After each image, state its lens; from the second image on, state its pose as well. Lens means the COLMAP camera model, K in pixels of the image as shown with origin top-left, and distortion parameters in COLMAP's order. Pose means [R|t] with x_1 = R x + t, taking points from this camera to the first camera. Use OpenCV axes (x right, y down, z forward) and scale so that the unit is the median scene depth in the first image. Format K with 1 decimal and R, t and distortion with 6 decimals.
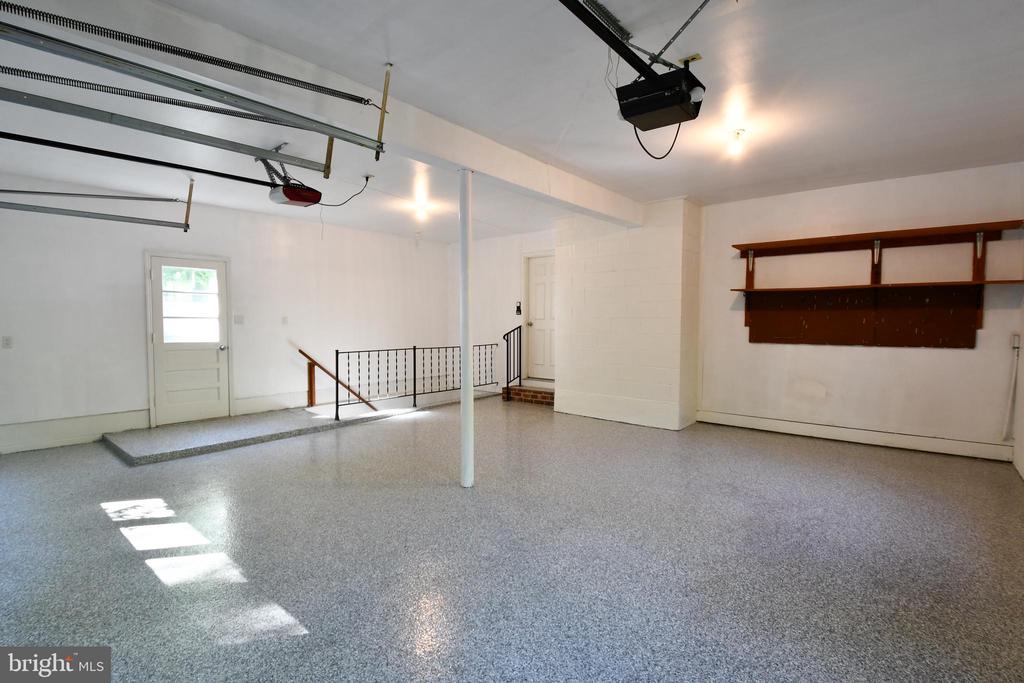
lens RADIAL K [[477.3, 0, 506.3], [0, 477.3, 337.4], [0, 0, 1]] dist [-0.016755, -0.001599]
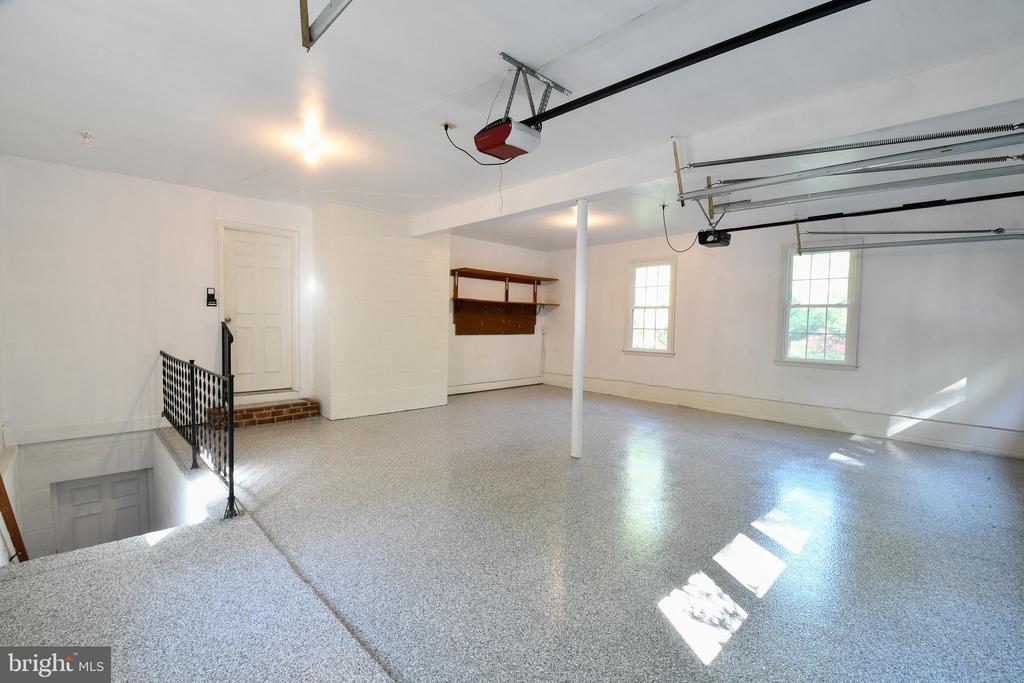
lens RADIAL K [[456.9, 0, 506.5], [0, 456.9, 341.2], [0, 0, 1]] dist [0.002029, -0.000378]
pose [[0.080147, -0.045011, 0.995766, -0.862444], [0.014770, 0.998924, 0.043965, -0.029122], [-0.996674, 0.011184, 0.080726, 0.734367]]
